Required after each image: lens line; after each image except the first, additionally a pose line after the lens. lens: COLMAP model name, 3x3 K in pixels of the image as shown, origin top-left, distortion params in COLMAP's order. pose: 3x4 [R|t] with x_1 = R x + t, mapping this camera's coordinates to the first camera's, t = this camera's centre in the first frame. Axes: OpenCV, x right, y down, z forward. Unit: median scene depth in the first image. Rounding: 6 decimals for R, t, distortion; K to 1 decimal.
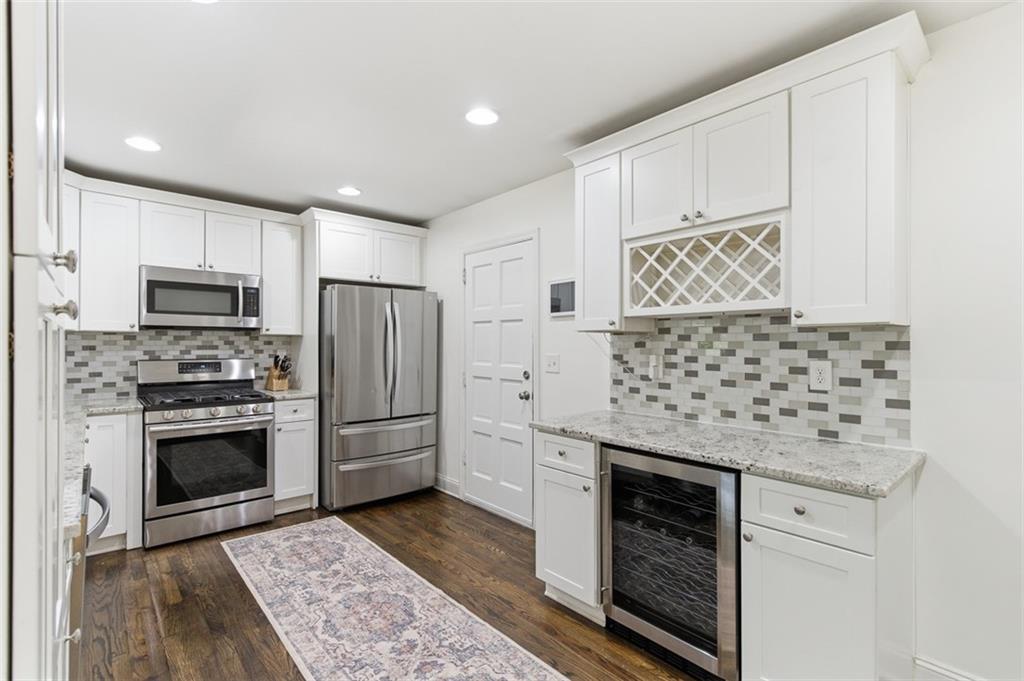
lens RADIAL K [[470.4, 0, 509.0], [0, 470.4, 345.7], [0, 0, 1]] dist [0.007729, -0.000356]
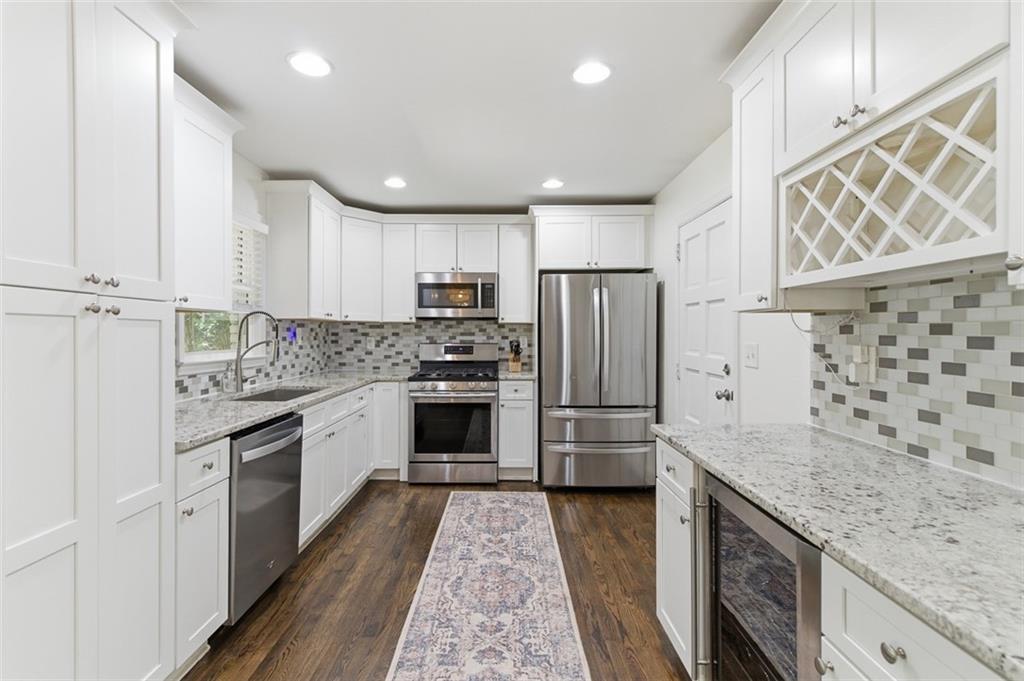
lens RADIAL K [[471.8, 0, 507.0], [0, 471.8, 337.0], [0, 0, 1]] dist [0.003168, -0.000340]
pose [[0.748086, 0.005171, -0.663581, 0.320129], [-0.000761, 0.999976, 0.006935, 0.003493], [0.663601, -0.004683, 0.748072, 0.175275]]
